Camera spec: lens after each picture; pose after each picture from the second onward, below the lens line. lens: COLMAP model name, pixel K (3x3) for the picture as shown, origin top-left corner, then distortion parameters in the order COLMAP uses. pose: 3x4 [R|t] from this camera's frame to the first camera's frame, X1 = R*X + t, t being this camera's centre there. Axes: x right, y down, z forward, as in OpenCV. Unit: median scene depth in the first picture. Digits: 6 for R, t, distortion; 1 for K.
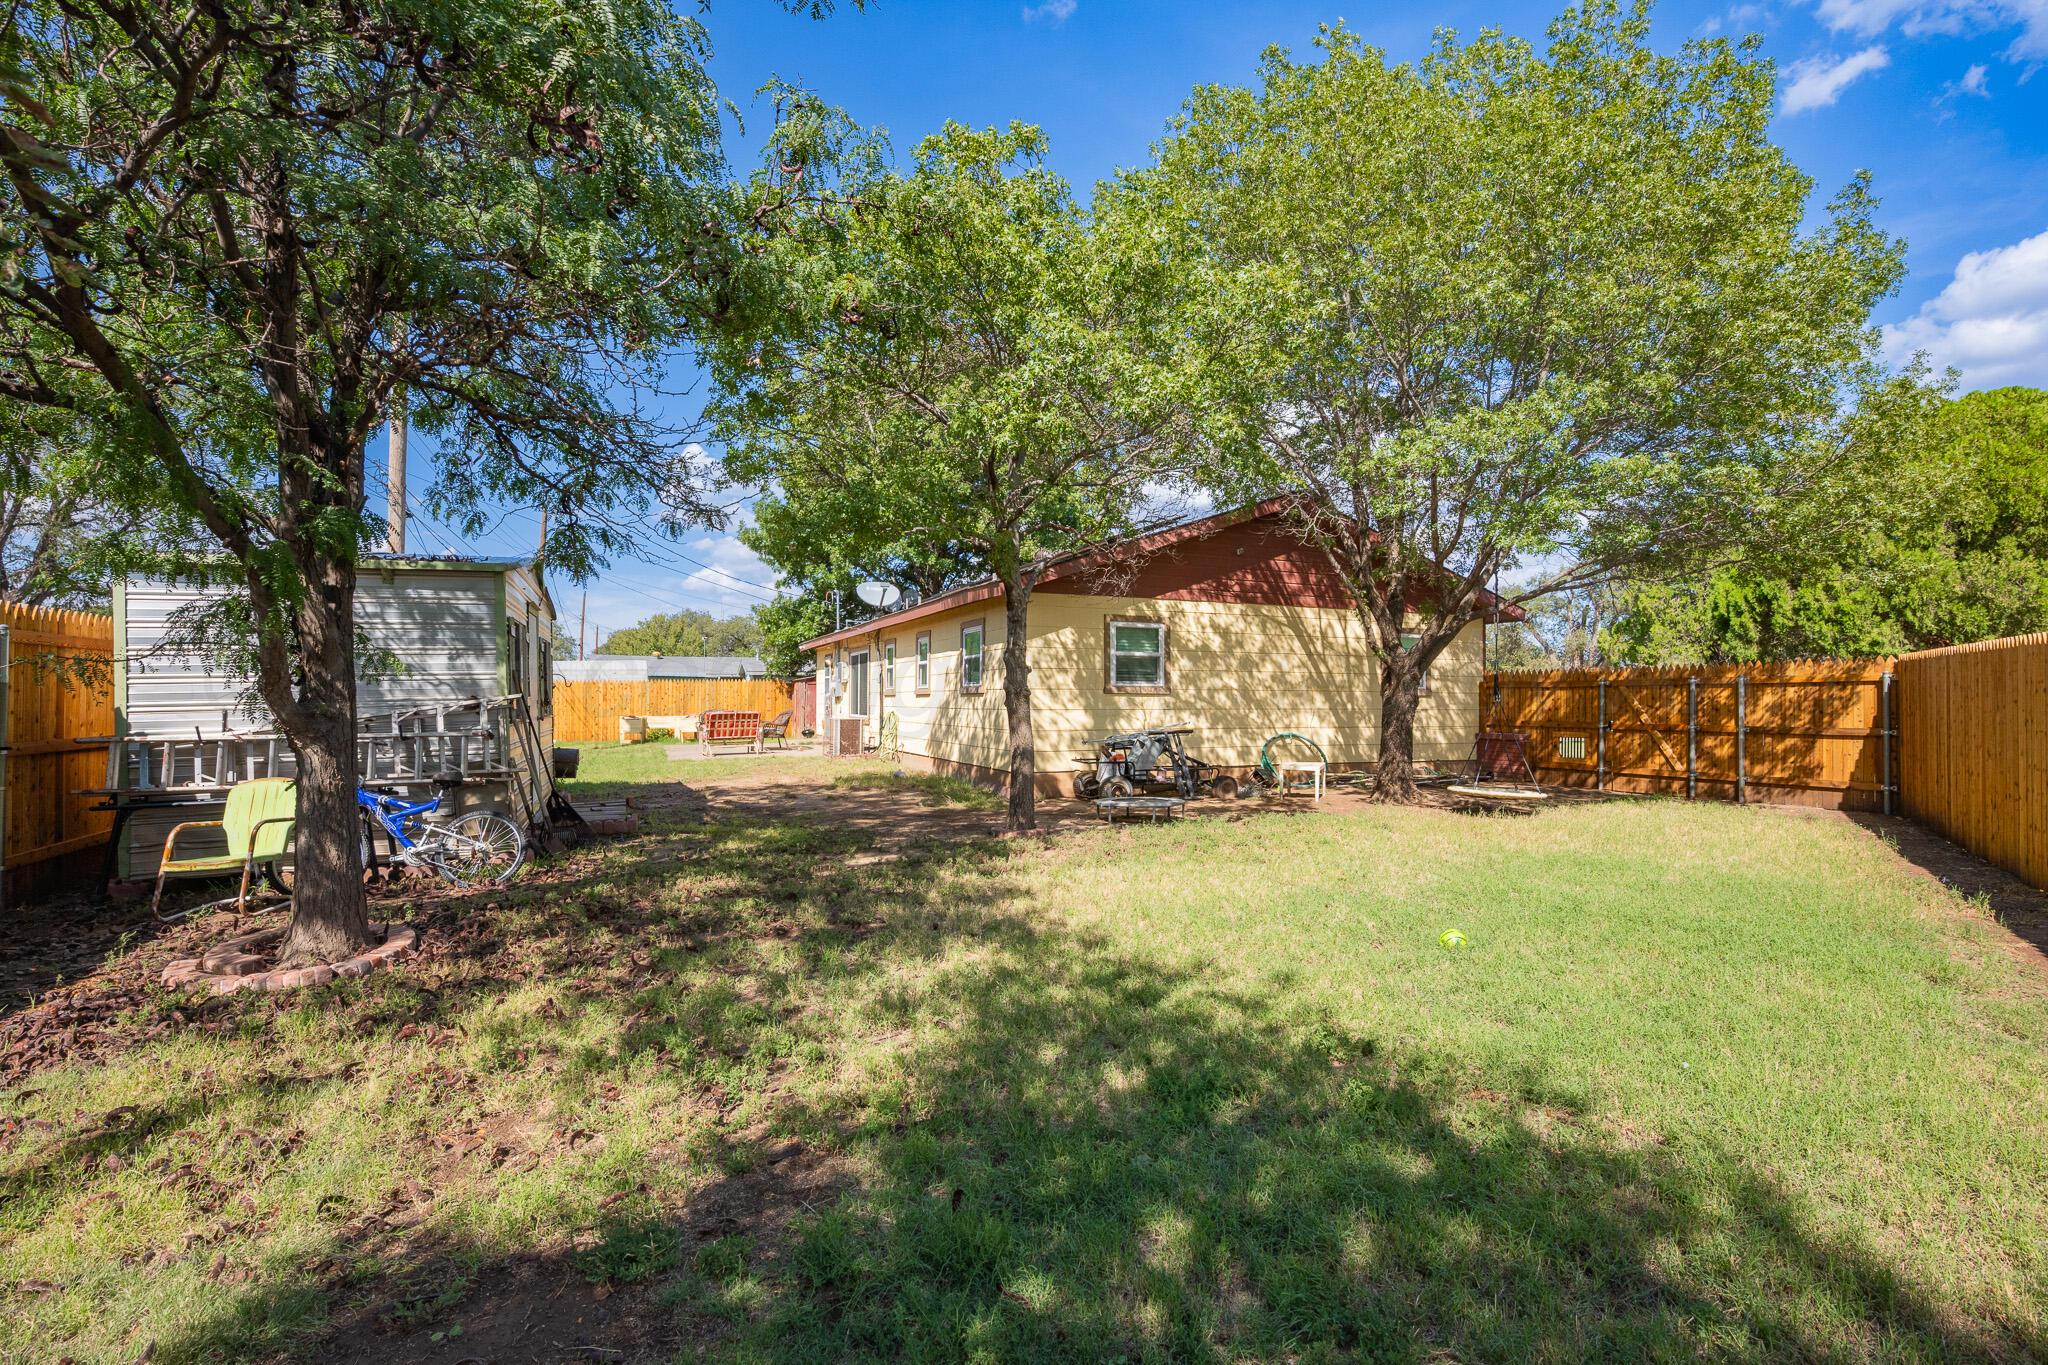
lens RADIAL K [[914.3, 0, 1018.6], [0, 914.3, 689.4], [0, 0, 1]] dist [-0.002439, -0.000536]
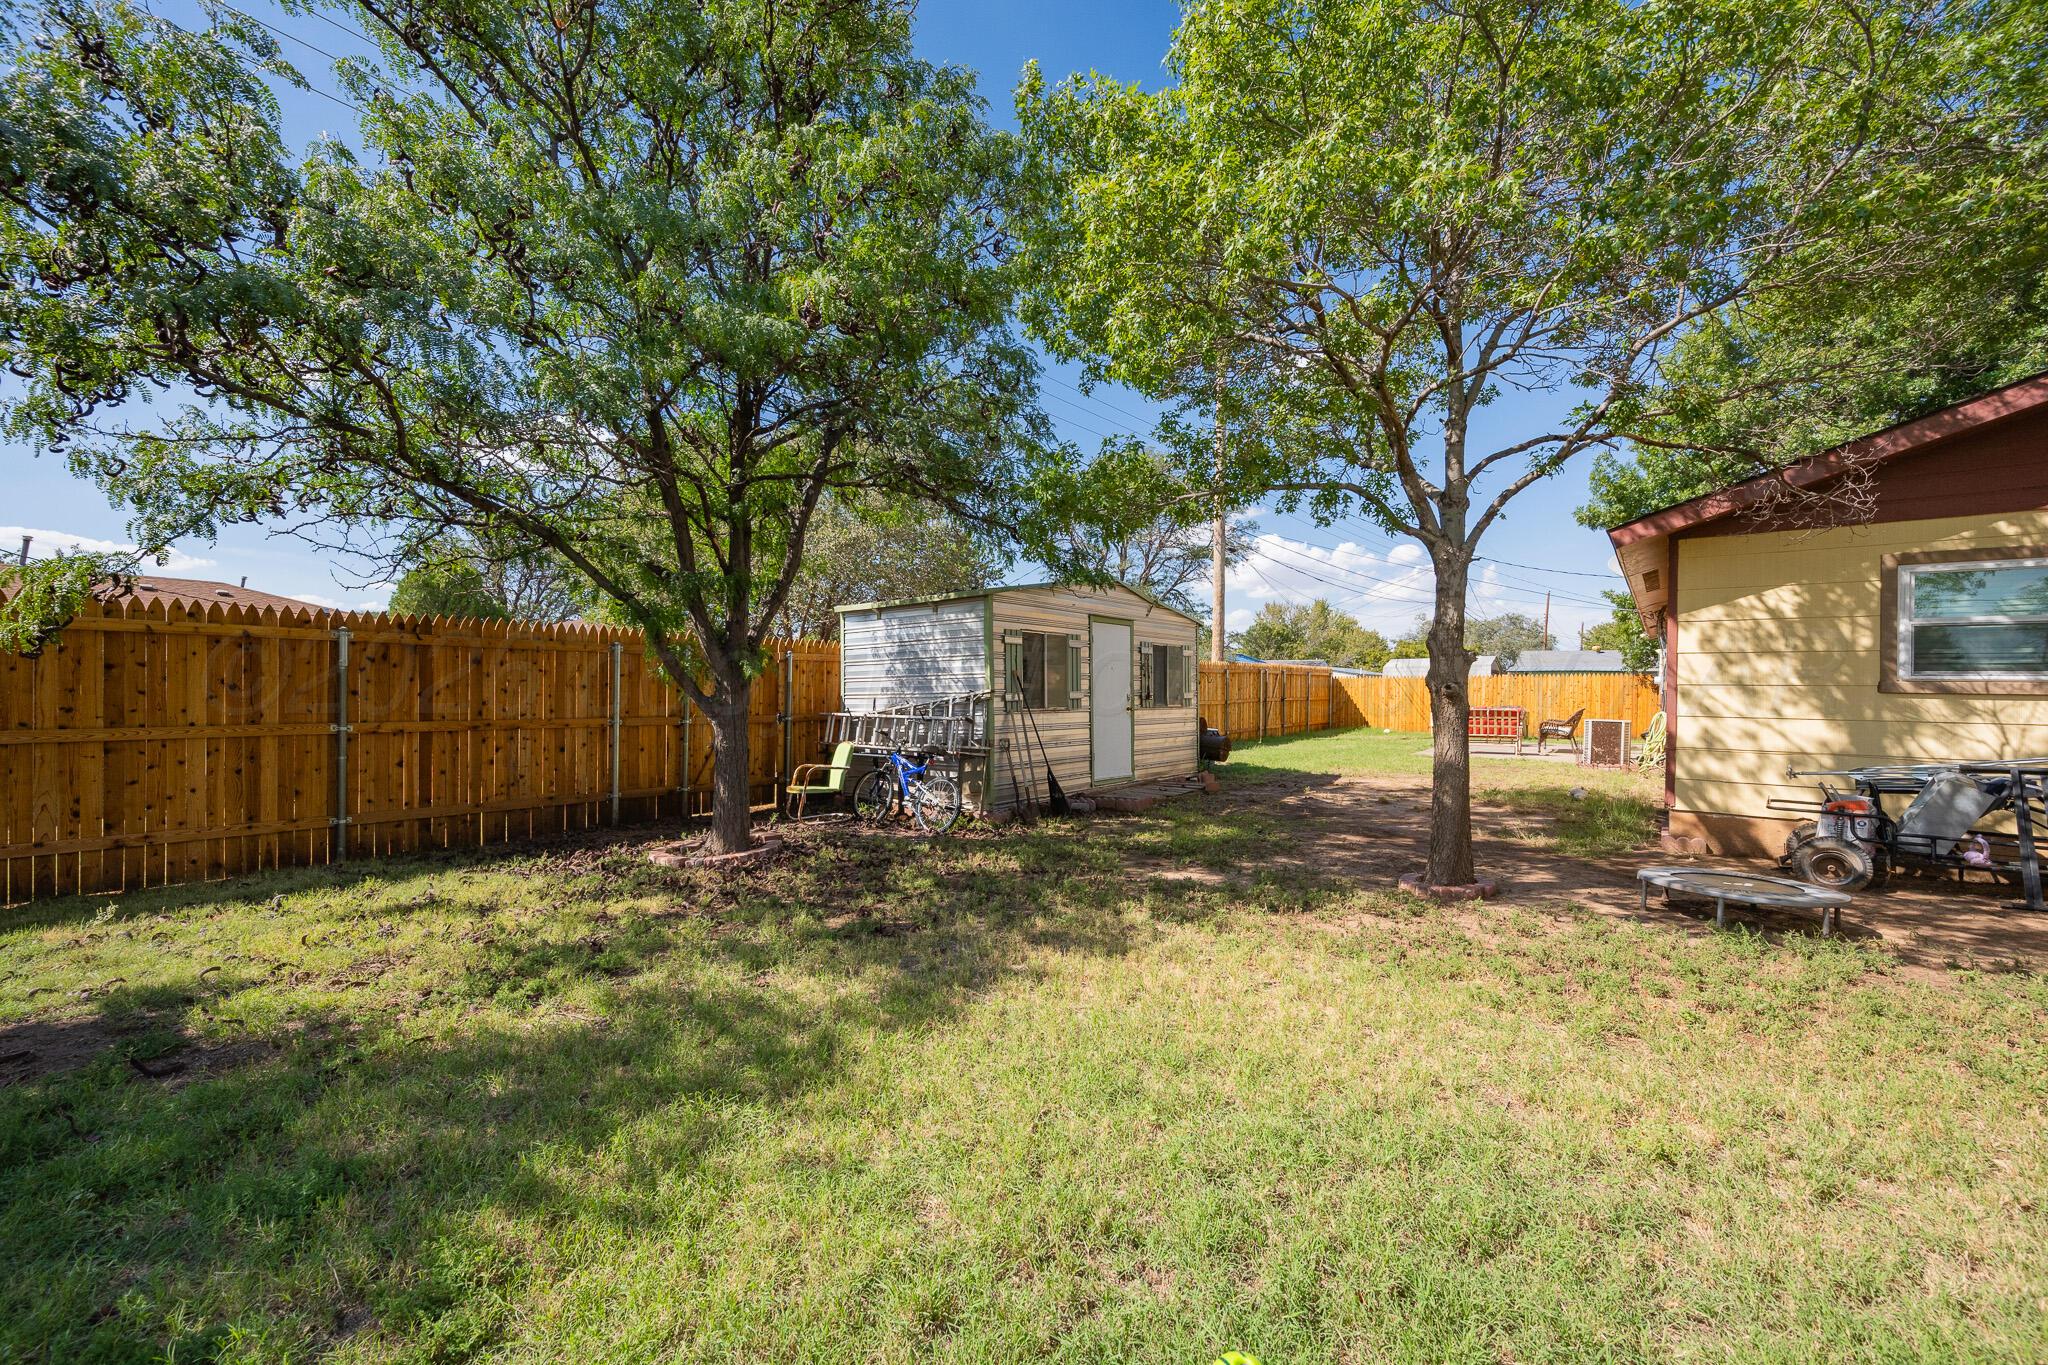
lens RADIAL K [[801.2, 0, 1023.1], [0, 801.2, 681.1], [0, 0, 1]] dist [0.000728, 0.000063]
pose [[0.502402, -0.004842, -0.864621, 0.262622], [0.001176, 0.999987, -0.004917, -0.000067], [0.864634, 0.001454, 0.502401, 0.279817]]
